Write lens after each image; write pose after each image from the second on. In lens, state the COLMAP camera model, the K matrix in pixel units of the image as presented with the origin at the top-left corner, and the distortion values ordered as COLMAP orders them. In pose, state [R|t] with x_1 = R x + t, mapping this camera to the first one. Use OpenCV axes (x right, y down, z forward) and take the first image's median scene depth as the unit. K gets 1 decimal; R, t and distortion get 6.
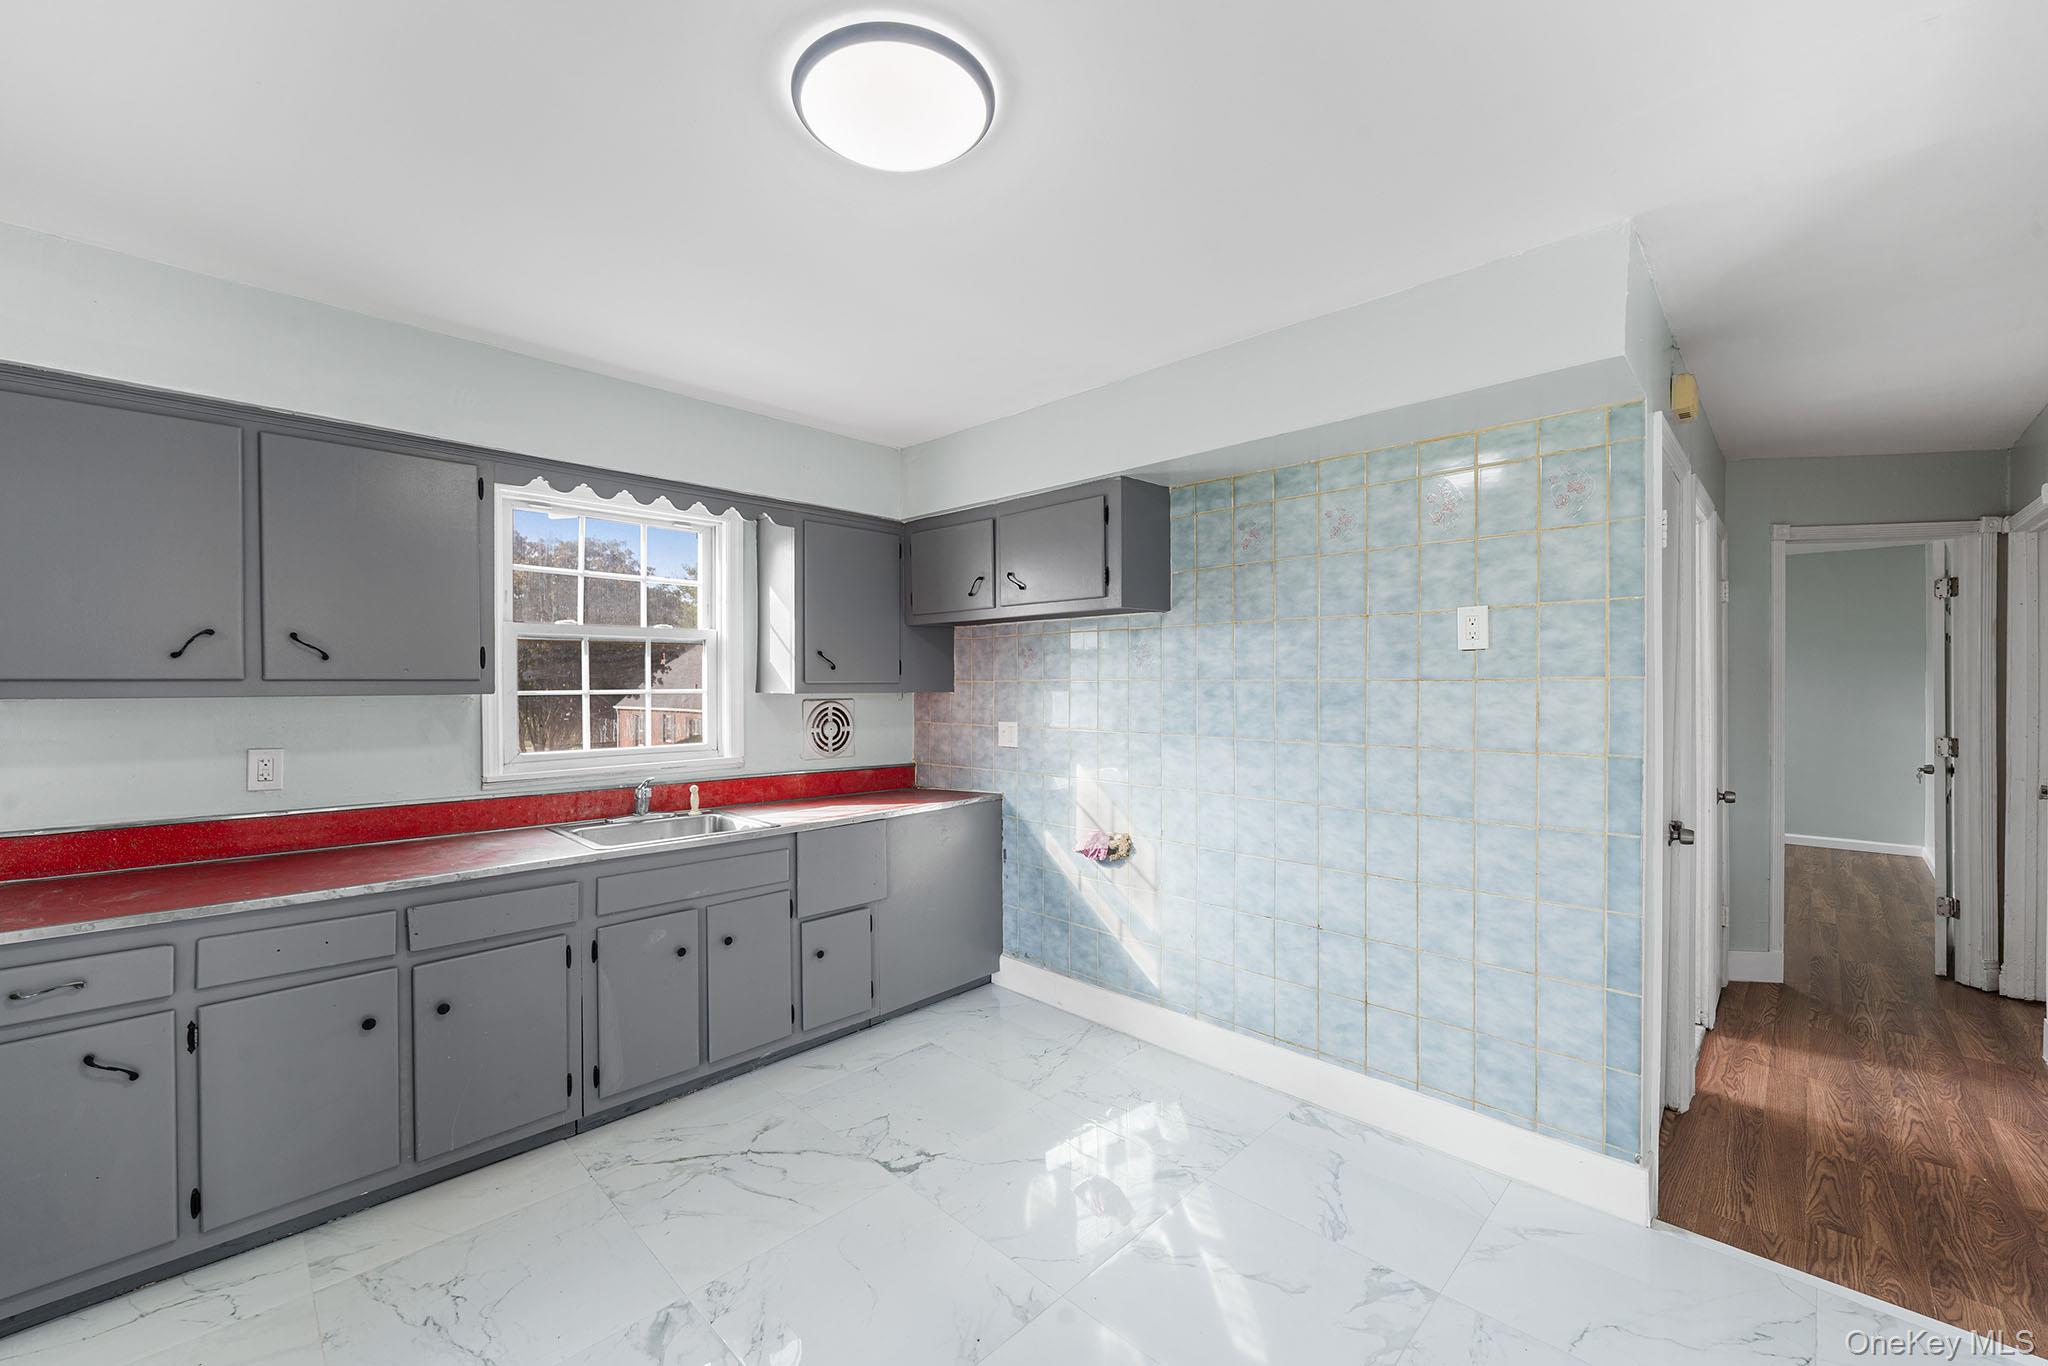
lens RADIAL K [[819.3, 0, 976.3], [0, 819.3, 685.6], [0, 0, 1]] dist [-0.002084, -0.000467]
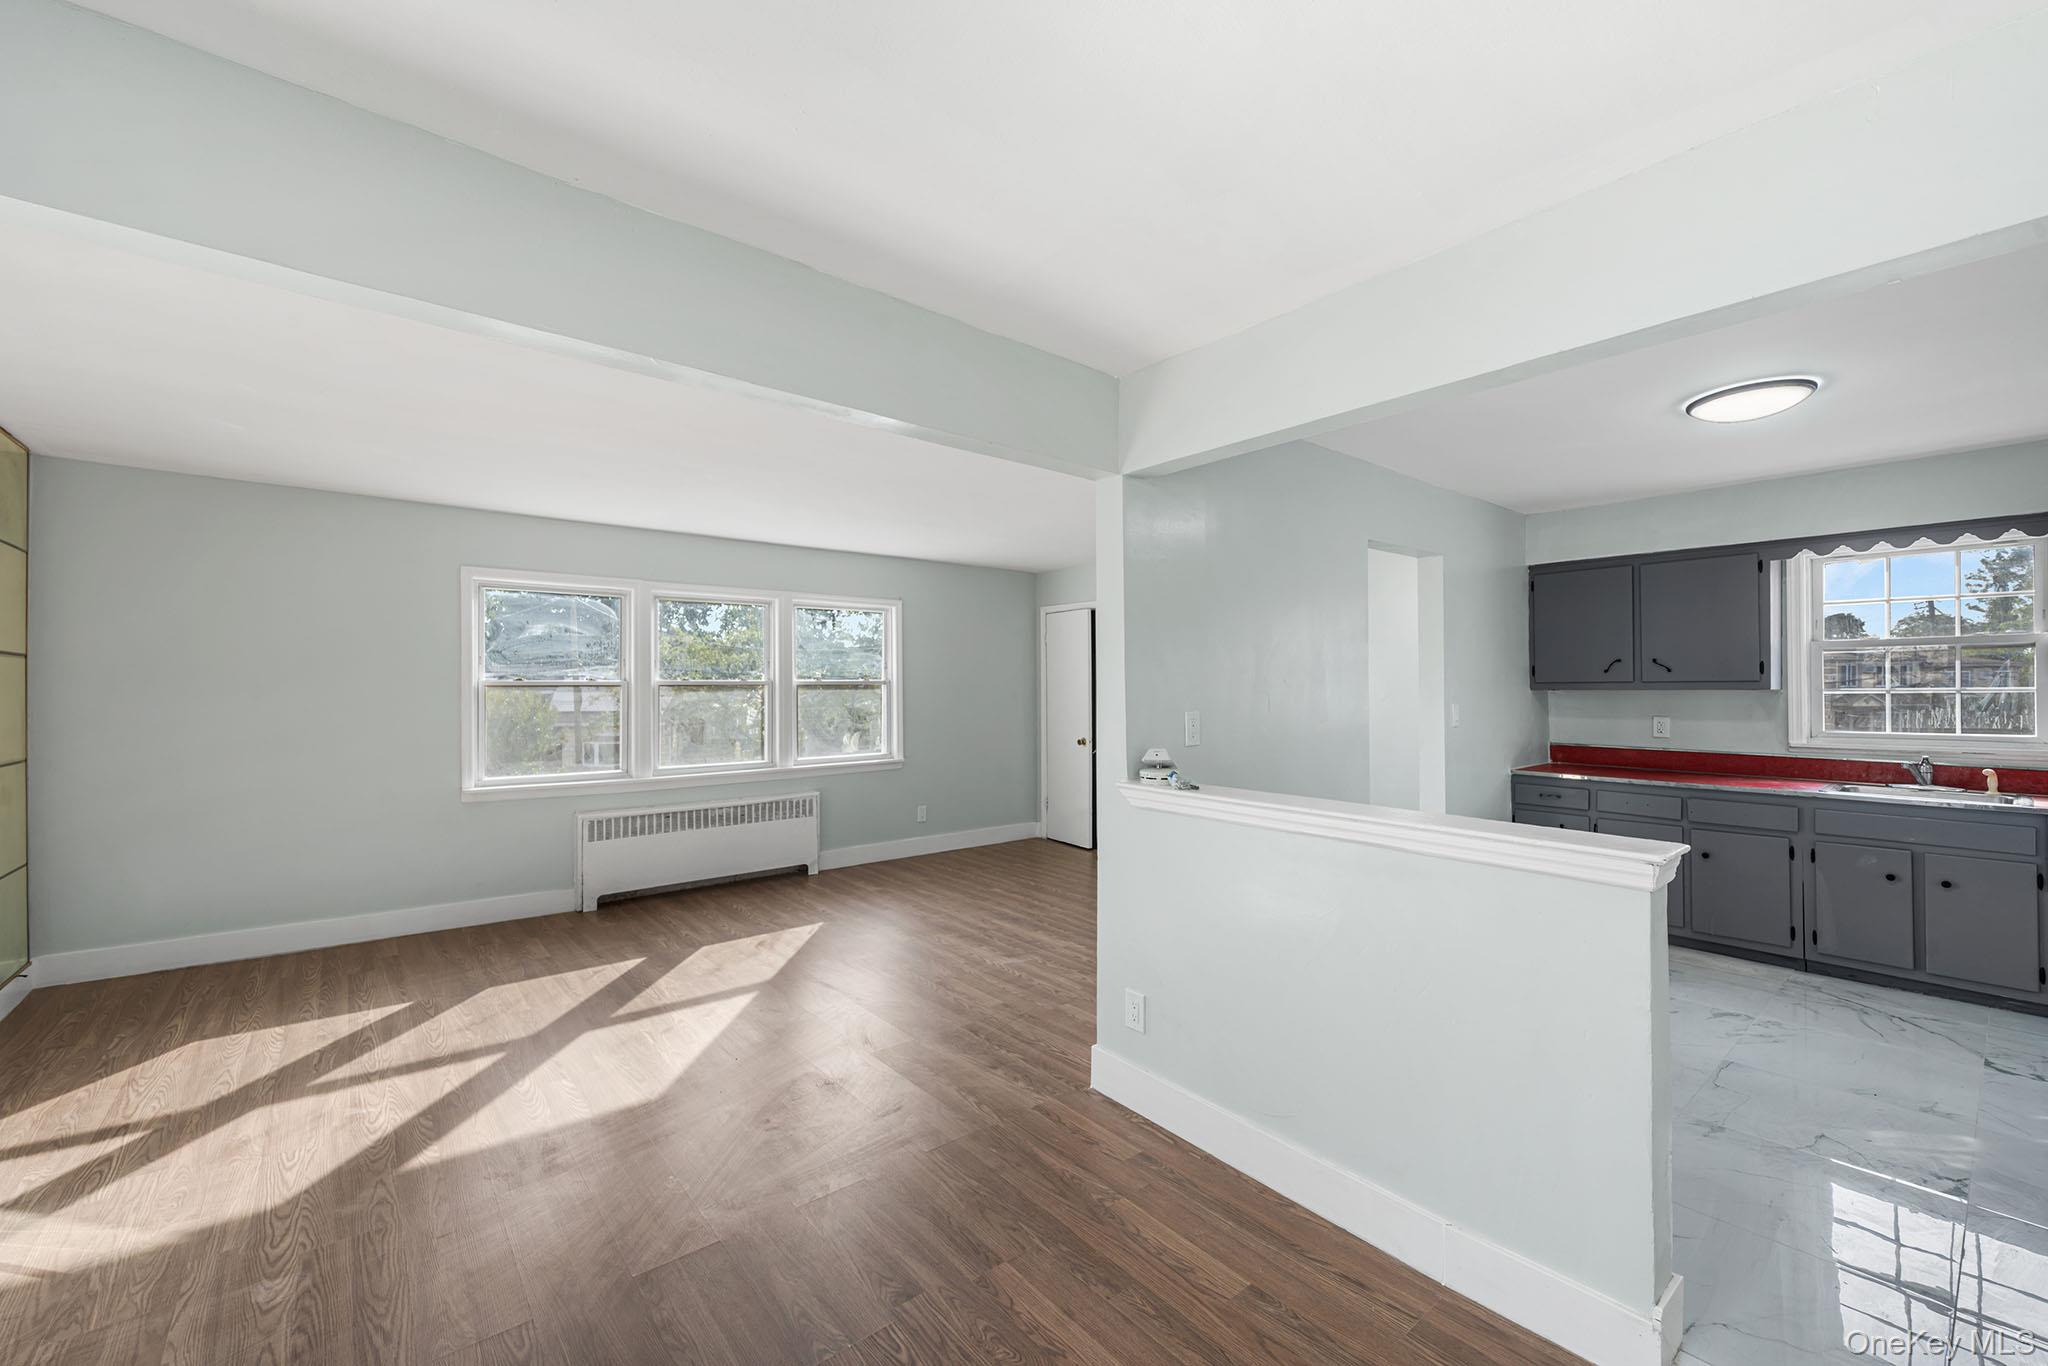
lens RADIAL K [[819.3, 0, 1028.0], [0, 819.3, 679.1], [0, 0, 1]] dist [-0.002084, -0.000467]
pose [[-0.081412, -0.005988, -0.996663, 1.119427], [0.000643, 0.999981, -0.006060, -0.002081], [0.996680, -0.001135, -0.081407, -0.334468]]
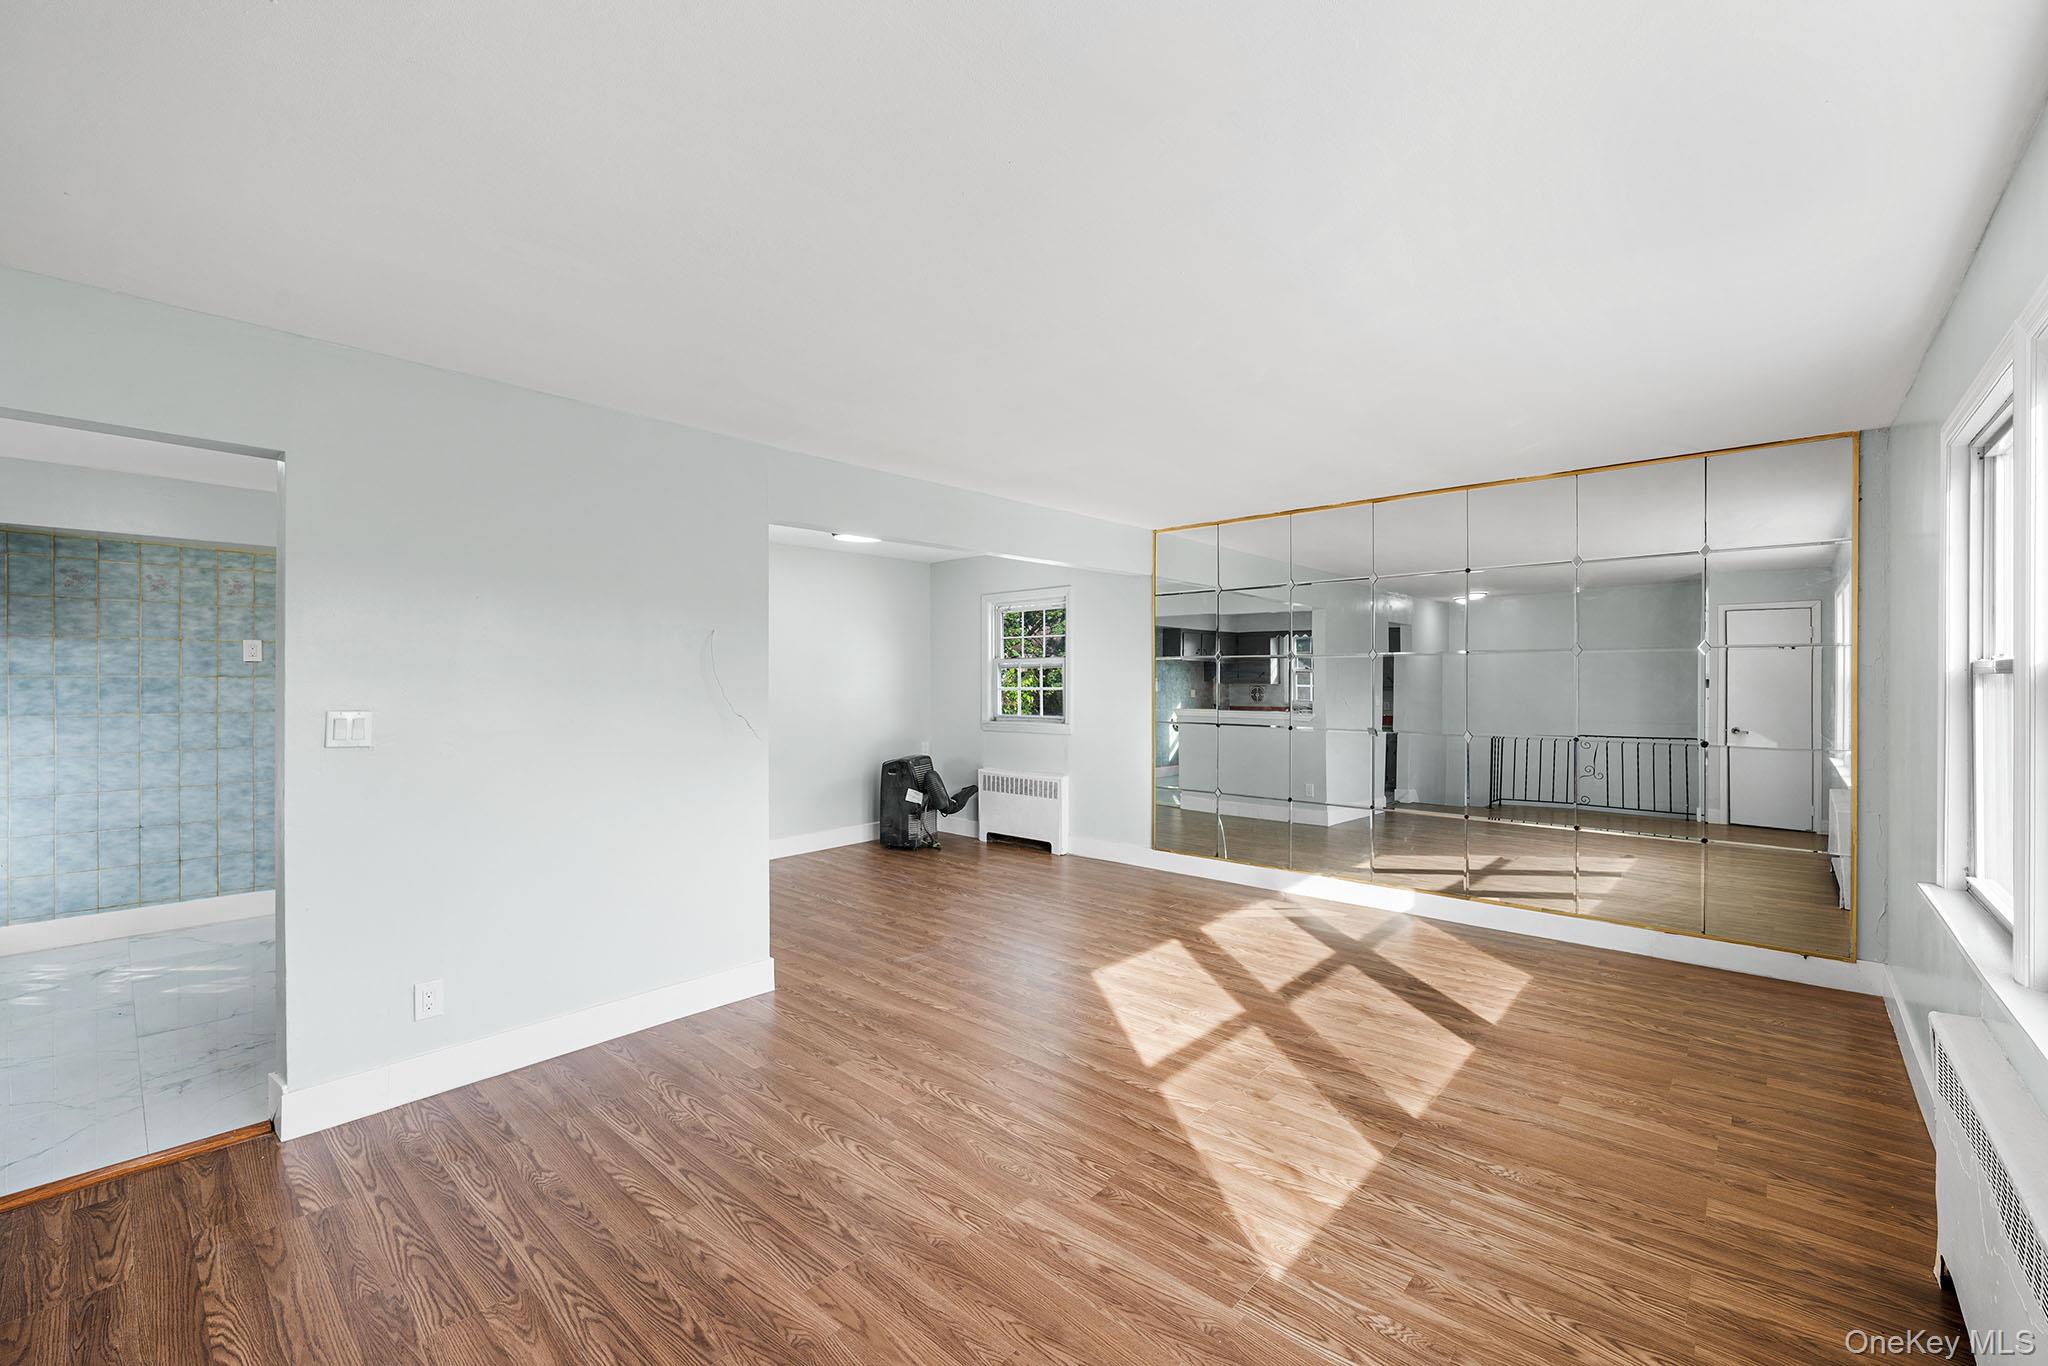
lens RADIAL K [[819.3, 0, 1020.6], [0, 819.3, 684.9], [0, 0, 1]] dist [-0.002084, -0.000467]
pose [[-0.064604, -0.005665, 0.997895, -1.350075], [0.001065, 0.999983, 0.005746, 0.003378], [-0.997910, 0.001434, -0.064597, -0.667262]]
